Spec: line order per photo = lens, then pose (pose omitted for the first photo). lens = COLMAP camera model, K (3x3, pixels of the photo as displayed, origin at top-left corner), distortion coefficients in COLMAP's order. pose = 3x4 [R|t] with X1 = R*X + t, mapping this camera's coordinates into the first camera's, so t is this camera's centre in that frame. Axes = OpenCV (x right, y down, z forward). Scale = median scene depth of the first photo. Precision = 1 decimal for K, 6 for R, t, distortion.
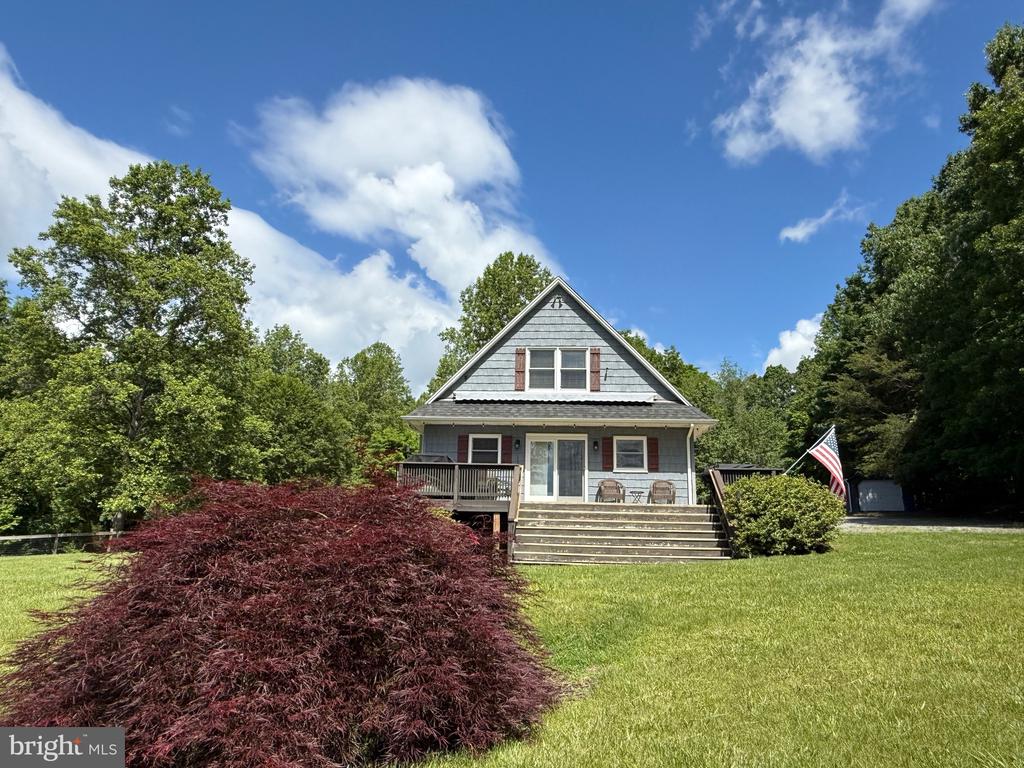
lens RADIAL K [[695.2, 0, 515.6], [0, 695.2, 389.9], [0, 0, 1]] dist [-0.010407, -0.001116]
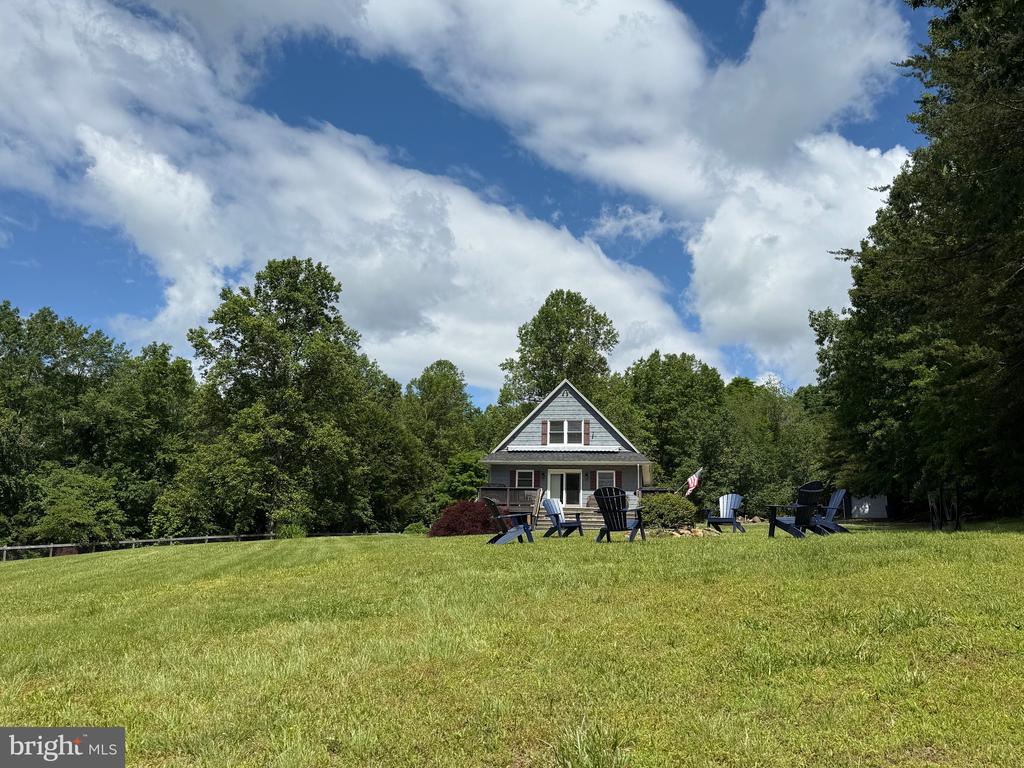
lens RADIAL K [[836.0, 0, 511.8], [0, 836.0, 379.2], [0, 0, 1]] dist [0.108985, -0.143051]
pose [[0.994875, -0.021438, -0.098813, 0.136173], [0.021333, 0.999770, -0.002125, -0.161268], [0.098836, 0.000006, 0.995104, -1.116615]]
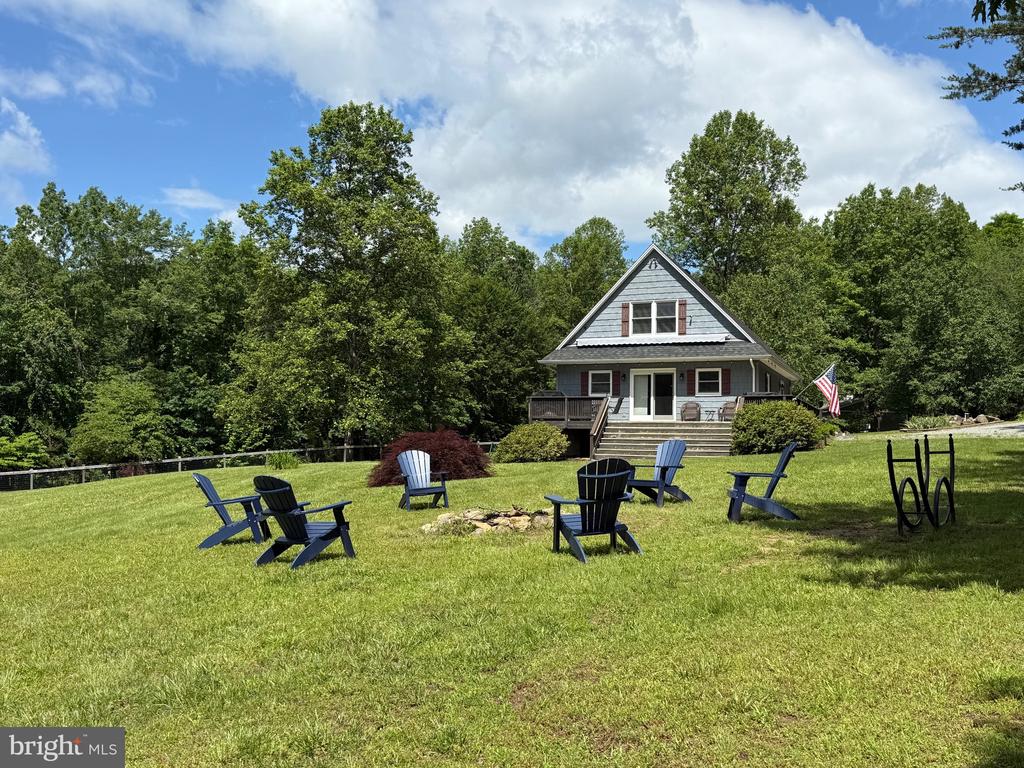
lens RADIAL K [[1008.1, 0, 502.9], [0, 1008.1, 385.6], [0, 0, 1]] dist [0.090420, 0.000000]
pose [[0.943820, -0.032163, -0.328891, 0.405819], [0.079340, 0.988197, 0.131042, -0.172341], [0.320795, -0.149774, 0.935232, -0.857933]]
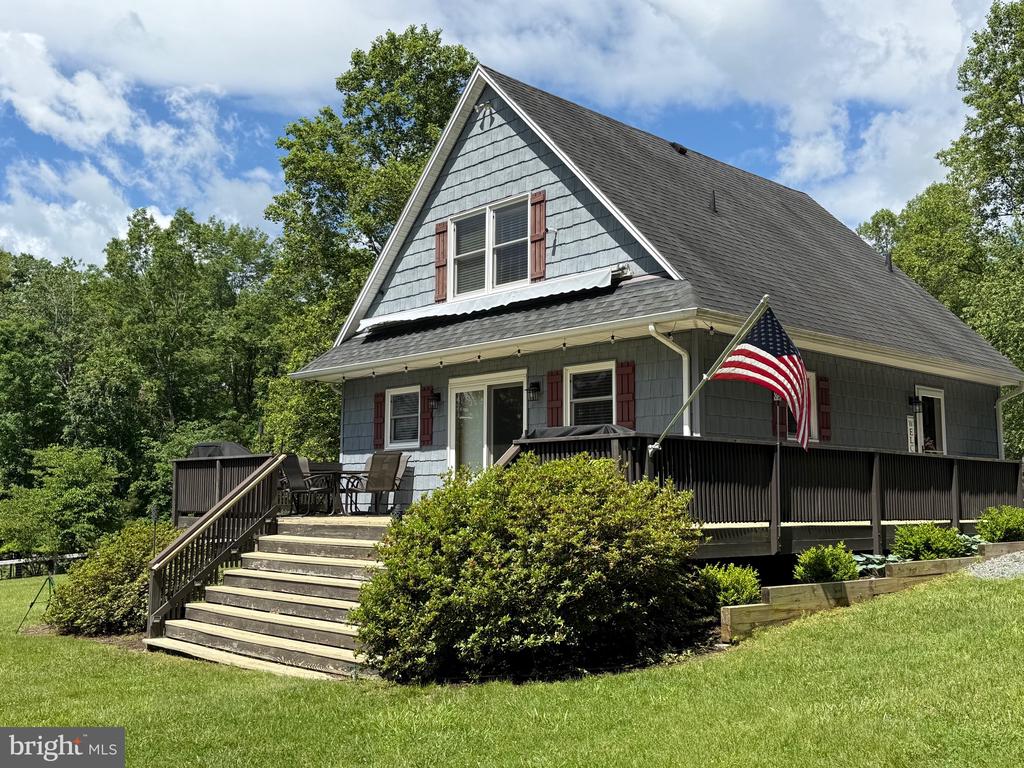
lens RADIAL K [[1008.1, 0, 506.8], [0, 1008.1, 391.0], [0, 0, 1]] dist [0.090420, 0.000000]
pose [[0.729320, -0.092732, -0.677859, 0.564611], [0.164503, 0.985474, 0.042177, 0.044515], [0.664102, -0.142271, 0.733981, 0.437947]]
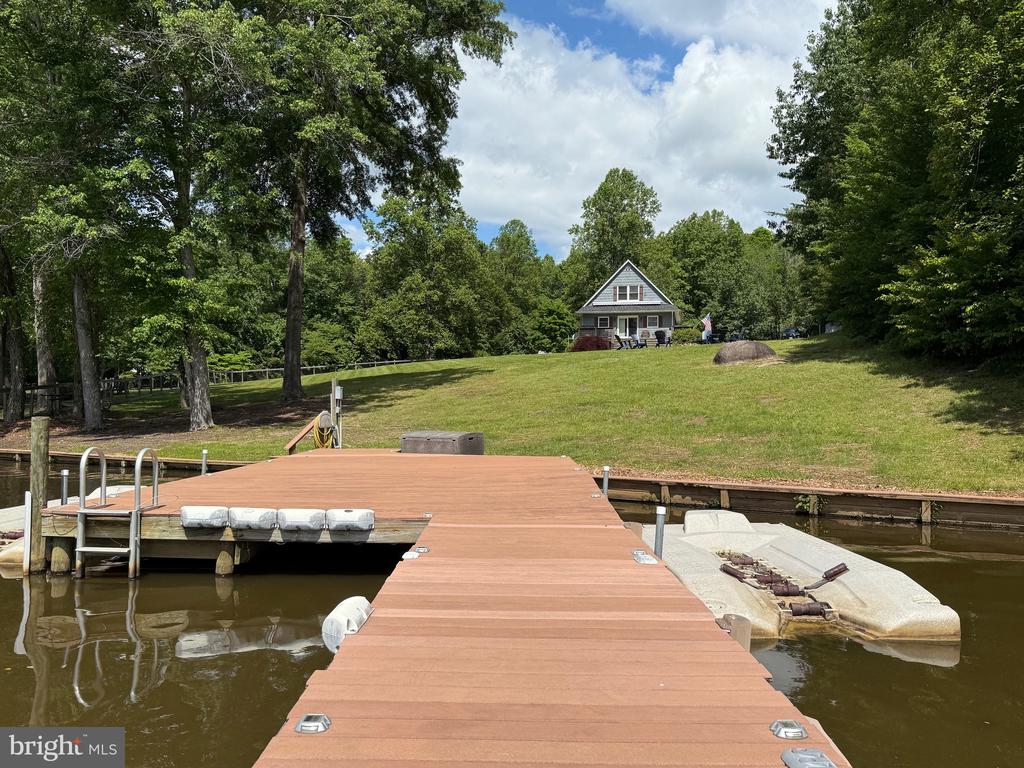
lens RADIAL K [[836.0, 0, 509.5], [0, 836.0, 393.8], [0, 0, 1]] dist [0.108985, -0.143051]
pose [[0.988256, -0.019208, -0.151596, 0.093216], [0.051144, 0.976431, 0.209685, -0.375493], [0.143996, -0.214975, 0.965946, -2.526011]]
